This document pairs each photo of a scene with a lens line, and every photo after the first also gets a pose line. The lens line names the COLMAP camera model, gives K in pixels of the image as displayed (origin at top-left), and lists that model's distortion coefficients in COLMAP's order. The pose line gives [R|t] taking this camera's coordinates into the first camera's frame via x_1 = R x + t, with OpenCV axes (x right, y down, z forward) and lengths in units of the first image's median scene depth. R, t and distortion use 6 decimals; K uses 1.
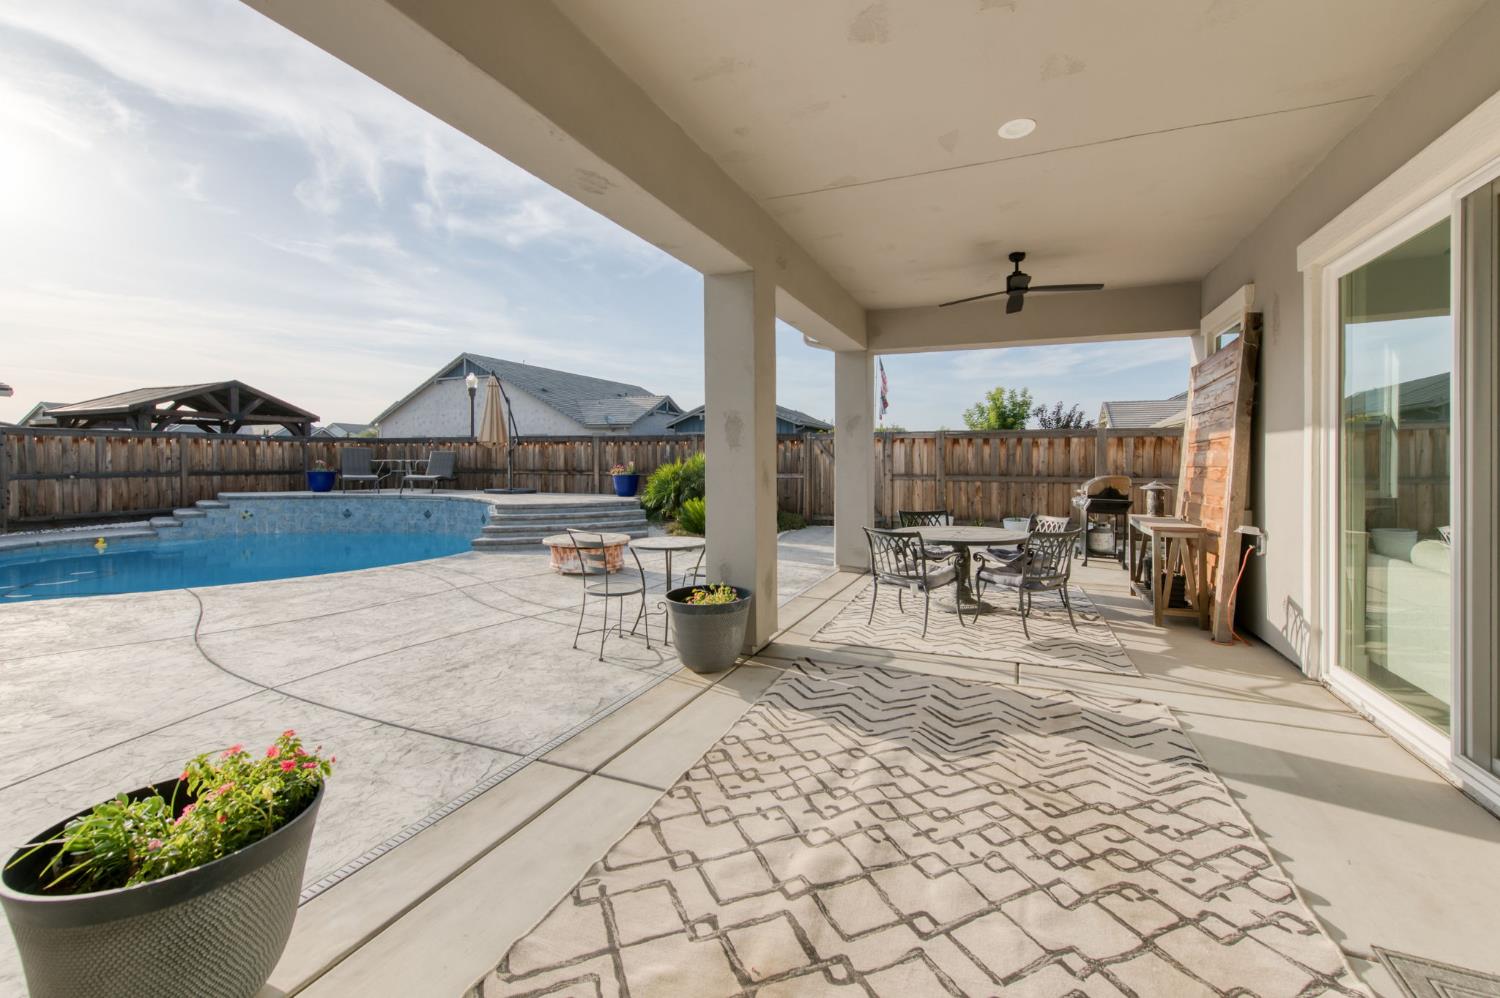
lens RADIAL K [[624.8, 0, 764.3], [0, 624.8, 460.2], [0, 0, 1]] dist [0.001591, 0.000010]
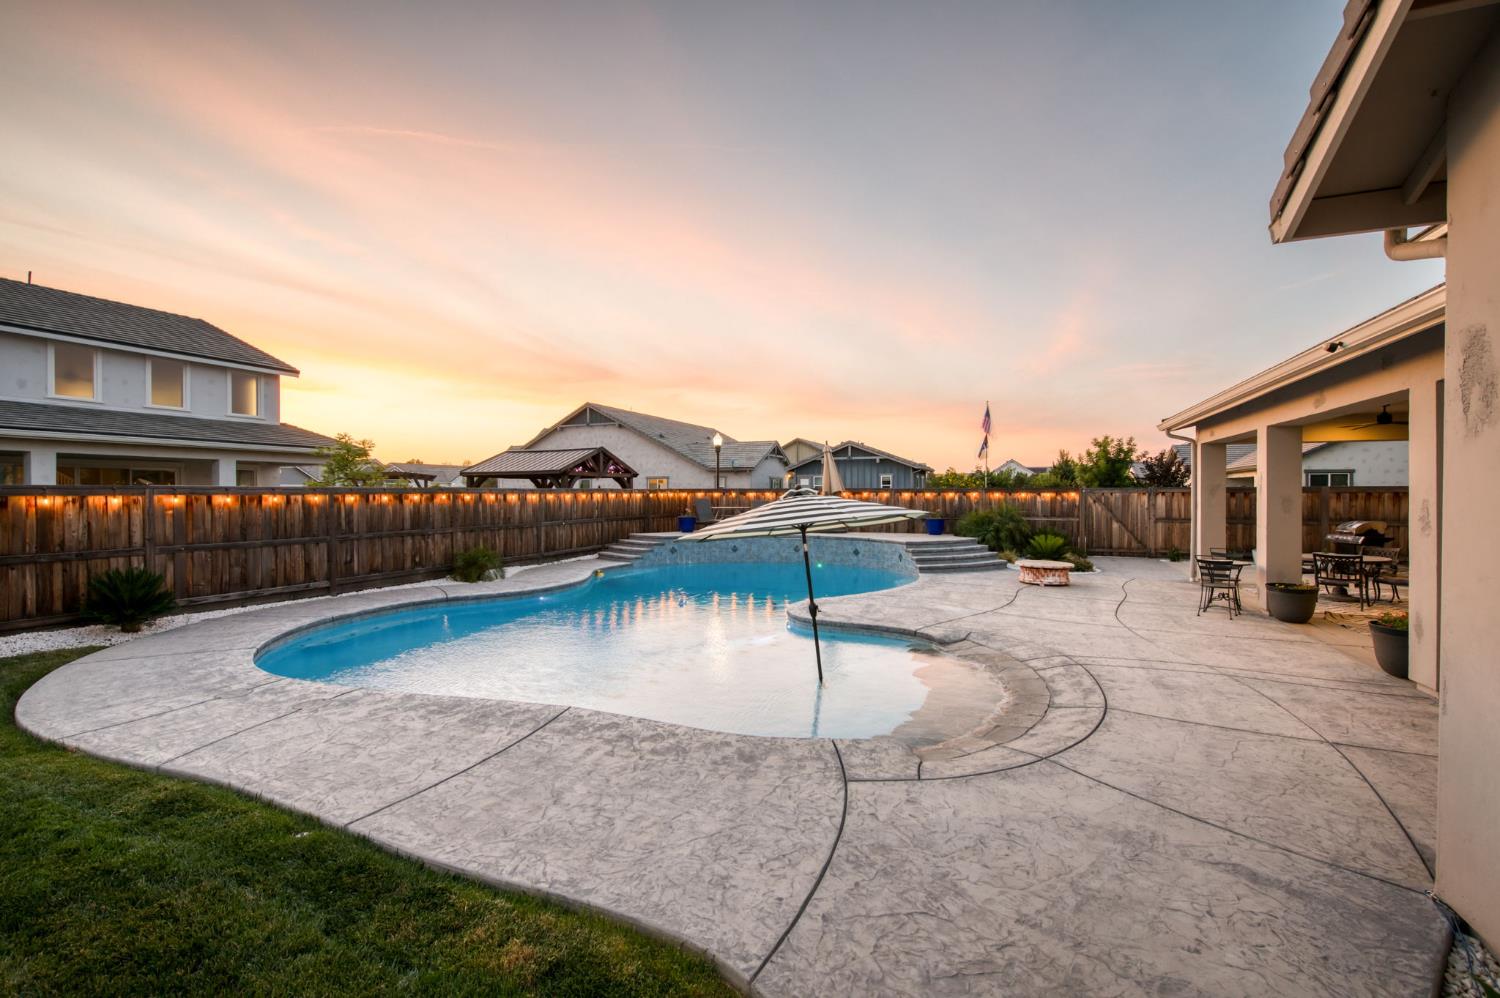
lens RADIAL K [[624.8, 0, 747.9], [0, 624.8, 498.9], [0, 0, 1]] dist [0.001591, 0.000010]
pose [[0.999974, -0.005999, -0.004000, -0.644150], [0.006038, 0.999934, 0.009825, -0.036835], [0.003941, -0.009849, 0.999944, -0.362027]]
